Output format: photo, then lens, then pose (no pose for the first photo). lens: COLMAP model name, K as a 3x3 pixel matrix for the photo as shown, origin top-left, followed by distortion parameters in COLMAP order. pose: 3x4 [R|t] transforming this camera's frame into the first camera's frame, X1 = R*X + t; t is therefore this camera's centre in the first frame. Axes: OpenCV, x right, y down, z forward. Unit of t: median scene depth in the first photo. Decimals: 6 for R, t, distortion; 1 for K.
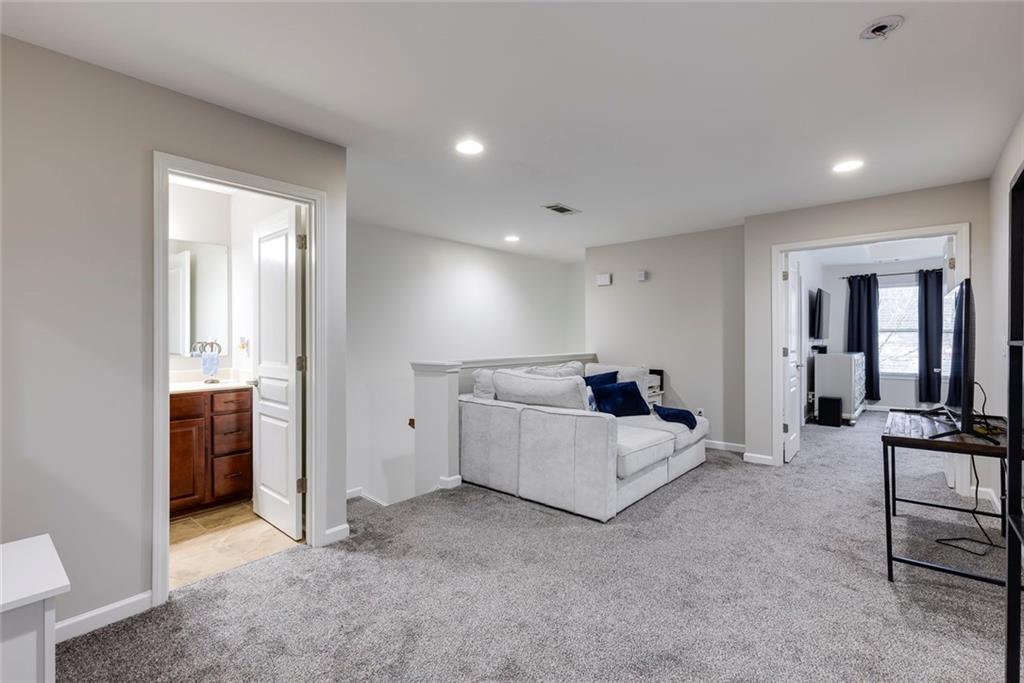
lens RADIAL K [[456.9, 0, 515.1], [0, 456.9, 338.0], [0, 0, 1]] dist [0.001926, -0.000174]
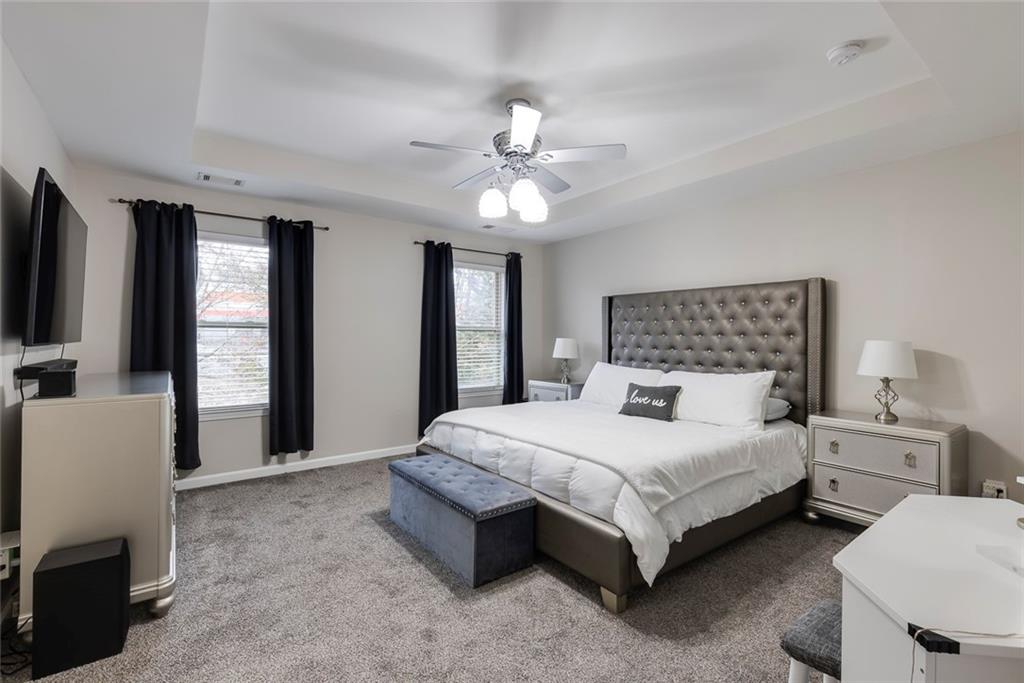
lens RADIAL K [[456.9, 0, 515.1], [0, 456.9, 338.0], [0, 0, 1]] dist [0.001926, -0.000174]
pose [[0.214610, -0.001496, 0.976699, 0.401402], [-0.000714, 0.999998, 0.001689, -0.002657], [-0.976700, -0.001060, 0.214608, 0.581097]]
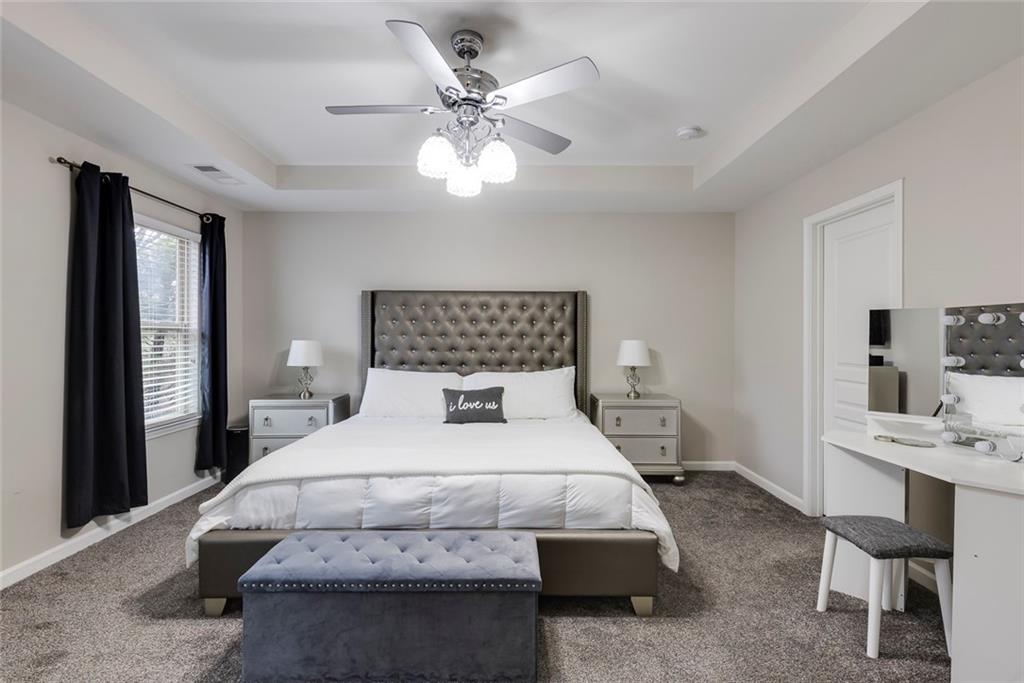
lens RADIAL K [[456.9, 0, 515.1], [0, 456.9, 338.0], [0, 0, 1]] dist [0.001926, -0.000174]
pose [[-0.654307, -0.001964, 0.756226, 0.576183], [0.001640, 0.999991, 0.004016, -0.006793], [-0.756227, 0.003868, -0.654298, 0.917320]]
